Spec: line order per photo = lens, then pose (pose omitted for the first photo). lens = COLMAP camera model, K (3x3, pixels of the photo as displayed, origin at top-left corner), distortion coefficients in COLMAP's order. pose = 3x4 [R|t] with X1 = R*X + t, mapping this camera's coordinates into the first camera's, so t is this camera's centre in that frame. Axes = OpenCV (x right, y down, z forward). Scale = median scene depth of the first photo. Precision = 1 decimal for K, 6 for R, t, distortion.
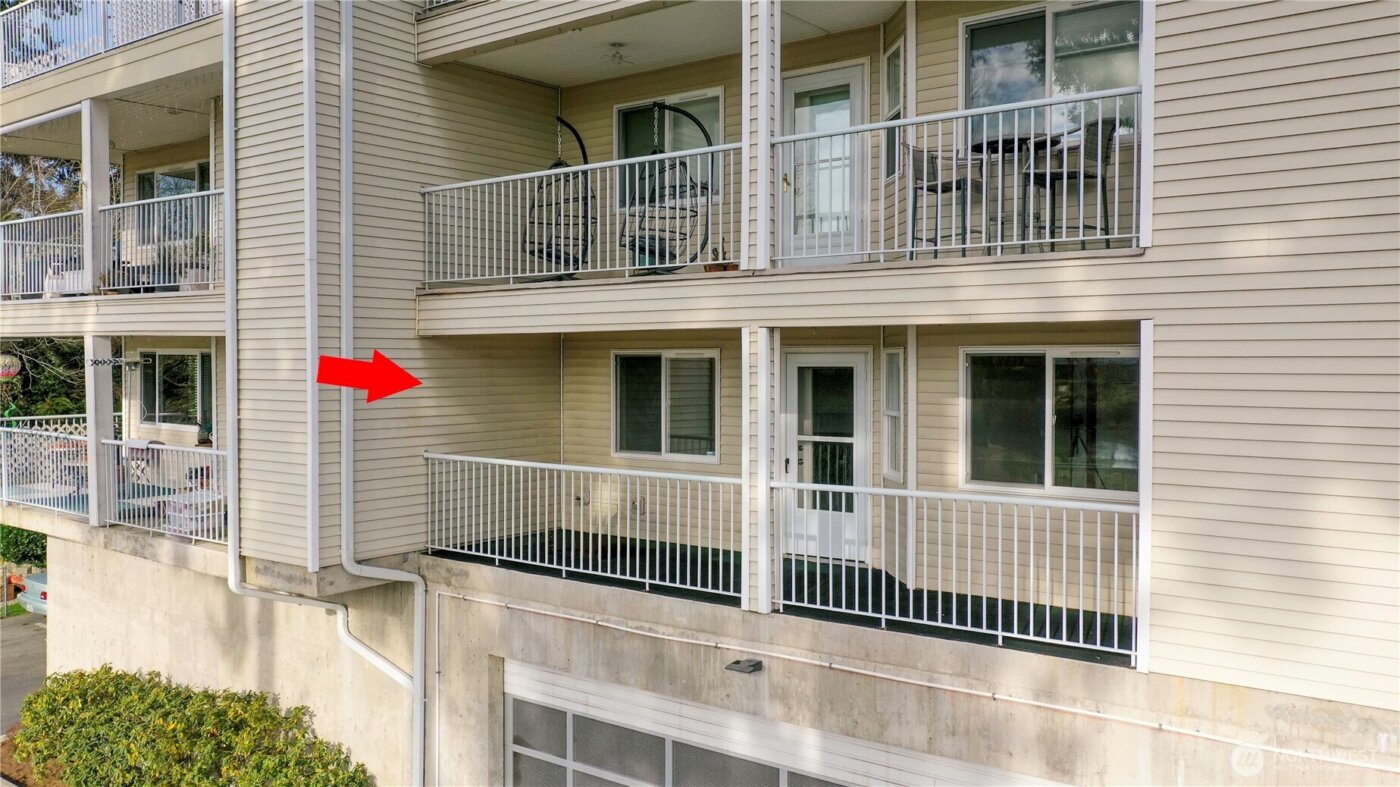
lens RADIAL K [[1119.9, 0, 700.0], [0, 1119.9, 393.5], [0, 0, 1]] dist [0.007648, 0.004192]
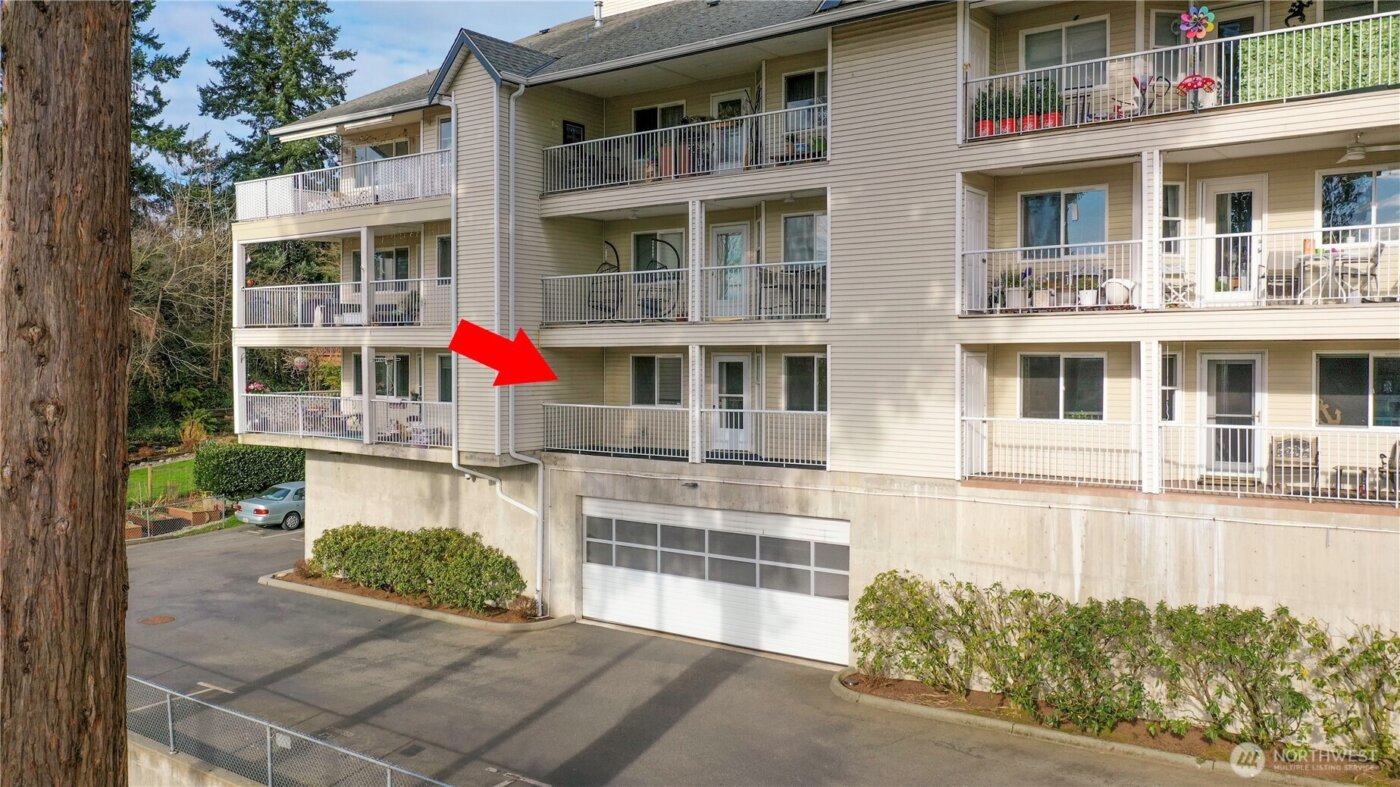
lens RADIAL K [[1119.9, 0, 700.0], [0, 1119.9, 393.5], [0, 0, 1]] dist [0.007648, 0.004192]
pose [[0.999979, -0.000807, 0.006440, 0.038288], [0.000796, 0.999998, 0.001616, 0.034191], [-0.006442, -0.001611, 0.999978, -1.189620]]
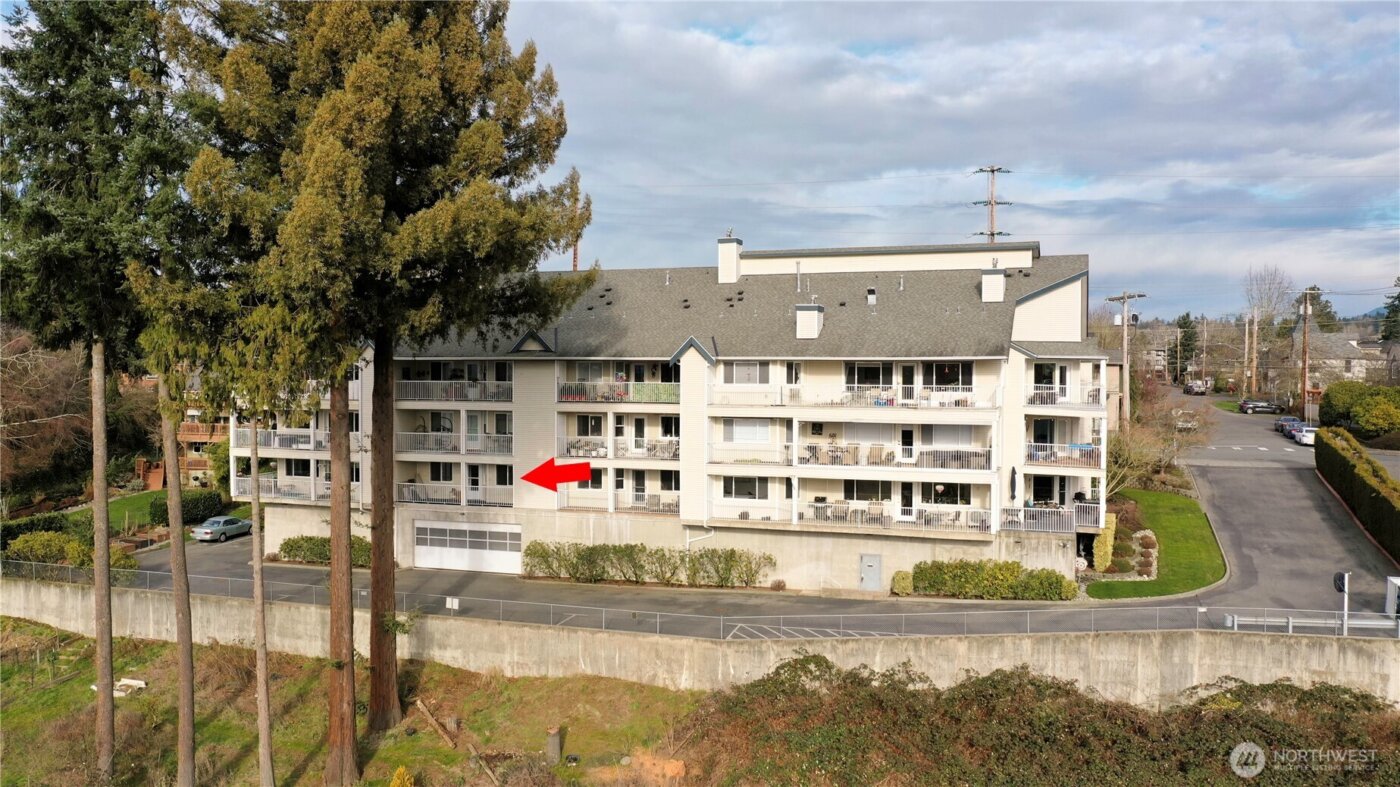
lens RADIAL K [[1119.9, 0, 700.0], [0, 1119.9, 393.5], [0, 0, 1]] dist [0.007648, 0.004192]
pose [[0.948570, -0.006488, 0.316500, -0.600974], [0.007056, 0.999975, -0.000647, -0.382706], [-0.316488, 0.002847, 0.948592, -4.809006]]
